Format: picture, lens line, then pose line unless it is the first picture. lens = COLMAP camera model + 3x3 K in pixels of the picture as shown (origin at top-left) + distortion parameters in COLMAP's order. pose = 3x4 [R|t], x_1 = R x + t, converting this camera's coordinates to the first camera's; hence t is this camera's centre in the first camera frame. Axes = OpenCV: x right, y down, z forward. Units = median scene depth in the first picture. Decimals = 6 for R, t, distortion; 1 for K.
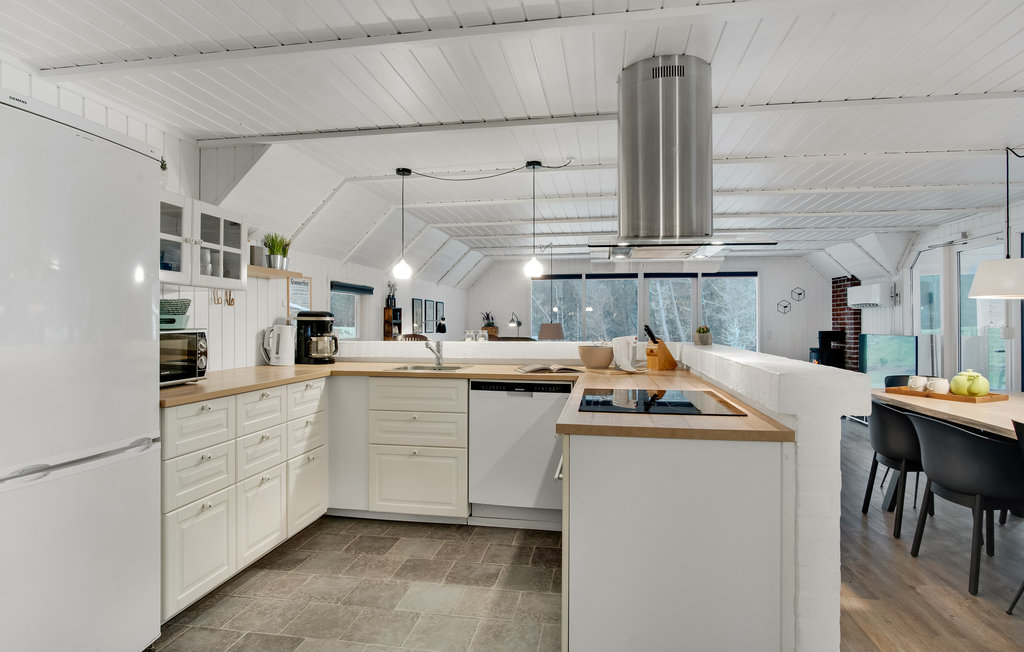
lens RADIAL K [[549.9, 0, 506.6], [0, 549.9, 310.7], [0, 0, 1]] dist [-0.018044, -0.000364]
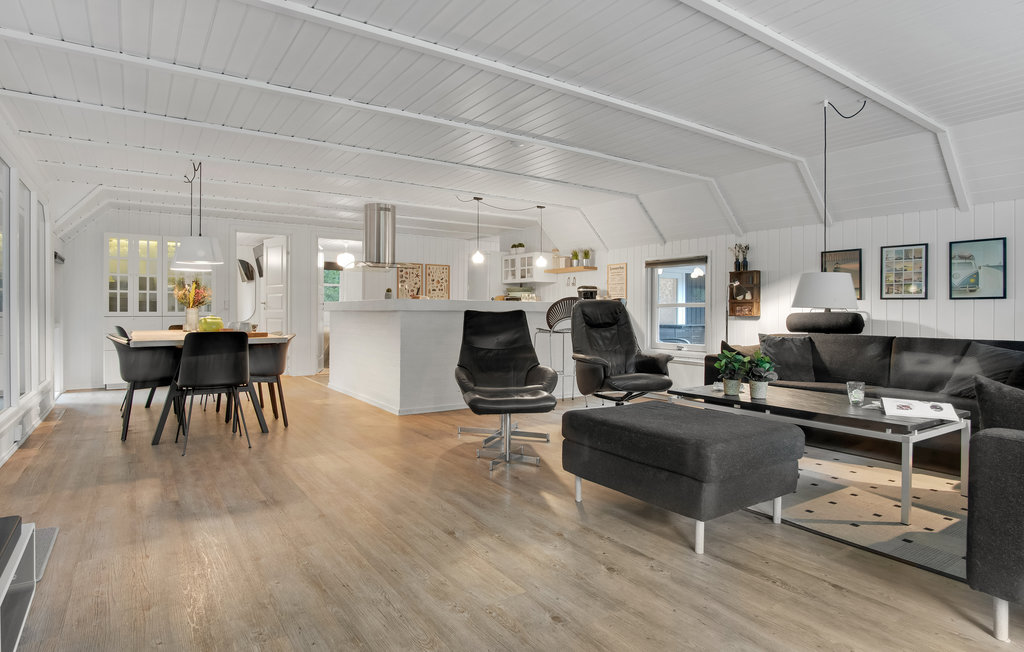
lens RADIAL K [[549.9, 0, 506.6], [0, 549.9, 310.7], [0, 0, 1]] dist [-0.018044, -0.000364]
pose [[-0.718932, -0.005649, -0.695058, 1.331398], [0.008843, 0.999812, -0.017272, 0.134991], [0.695024, -0.018564, -0.718746, 2.566554]]
